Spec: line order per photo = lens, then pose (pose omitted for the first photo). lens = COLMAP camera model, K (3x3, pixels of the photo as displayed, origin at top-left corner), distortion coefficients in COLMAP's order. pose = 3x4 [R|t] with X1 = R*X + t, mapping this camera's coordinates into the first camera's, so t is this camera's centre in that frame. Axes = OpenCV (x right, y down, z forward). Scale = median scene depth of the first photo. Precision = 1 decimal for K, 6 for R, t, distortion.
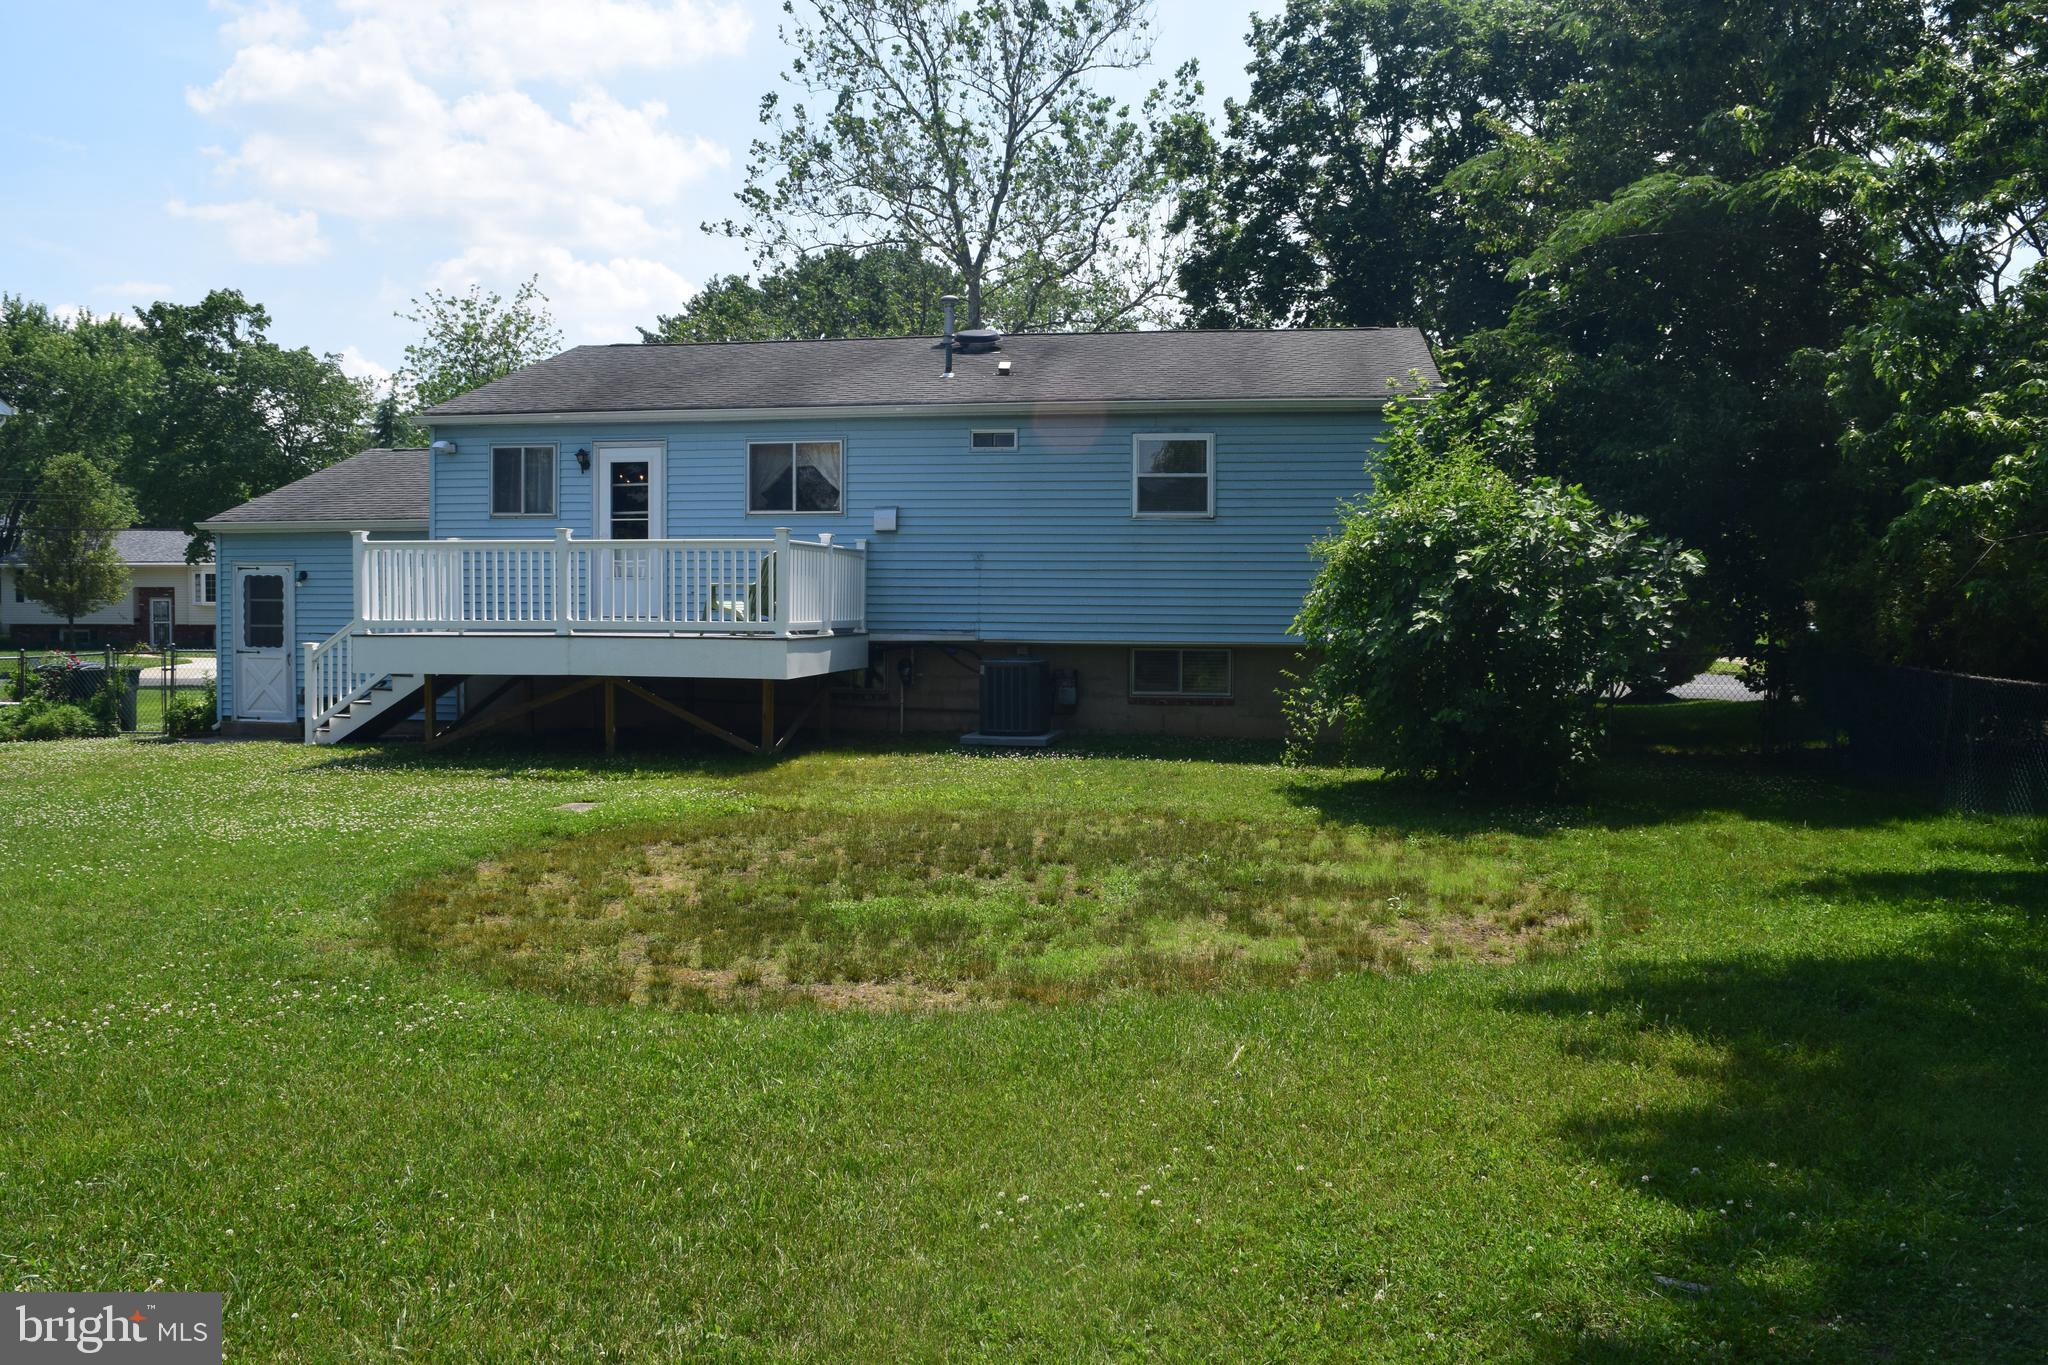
lens RADIAL K [[1575.3, 0, 1023.8], [0, 1575.3, 687.6], [0, 0, 1]] dist [-0.090377, 0.003005]
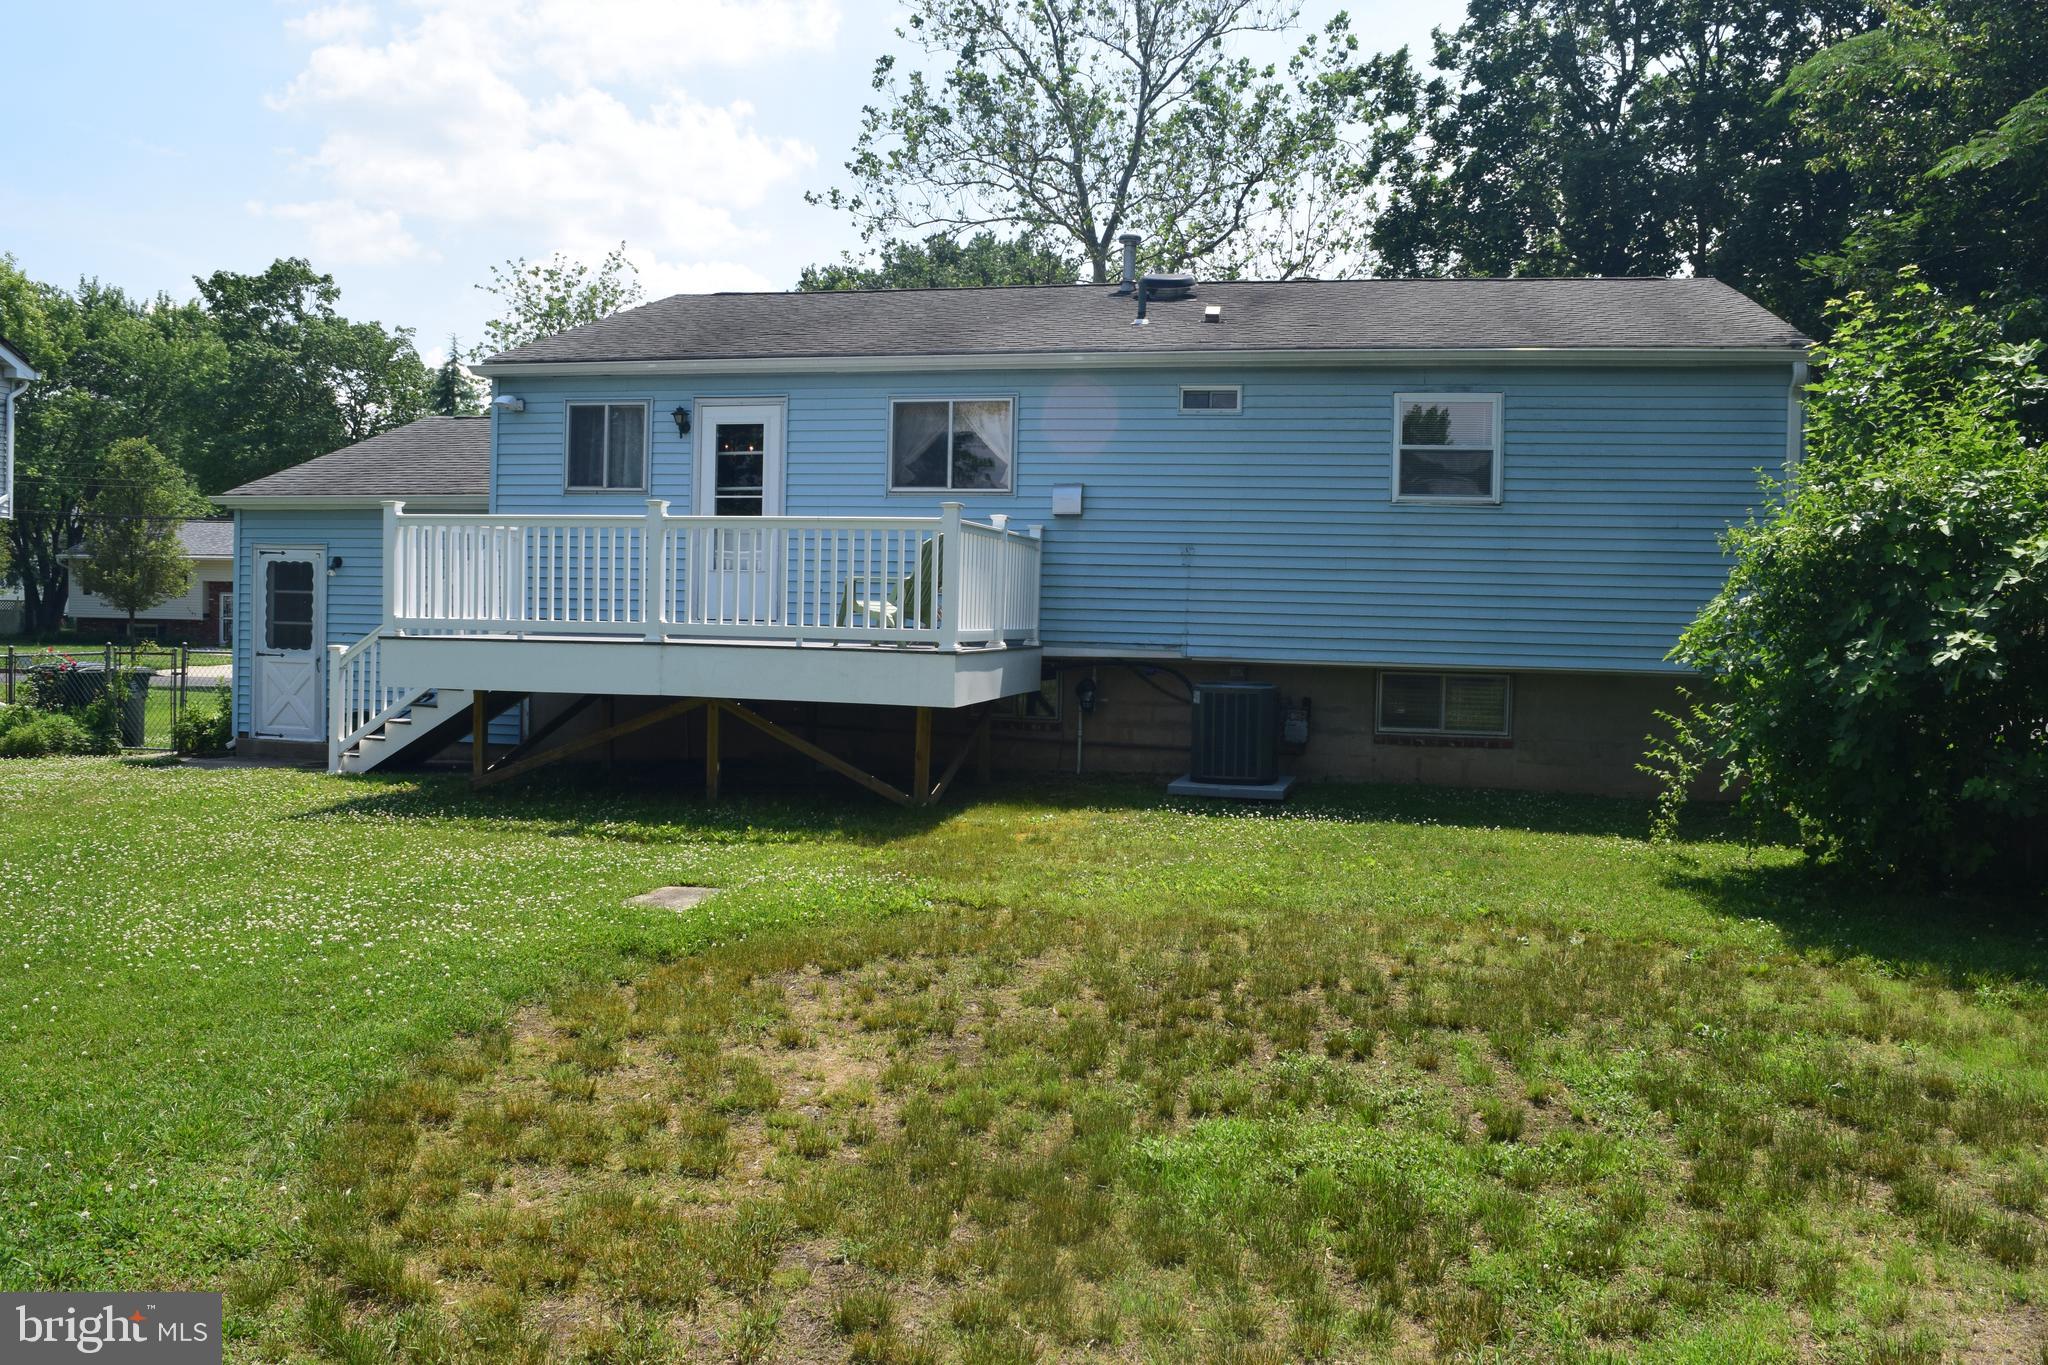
lens RADIAL K [[1575.3, 0, 1027.3], [0, 1575.3, 681.9], [0, 0, 1]] dist [-0.090377, 0.003005]
pose [[0.998731, 0.018148, -0.046973, -0.067041], [-0.018627, 0.999779, -0.009781, -0.008824], [0.046785, 0.010644, 0.998848, 0.215121]]
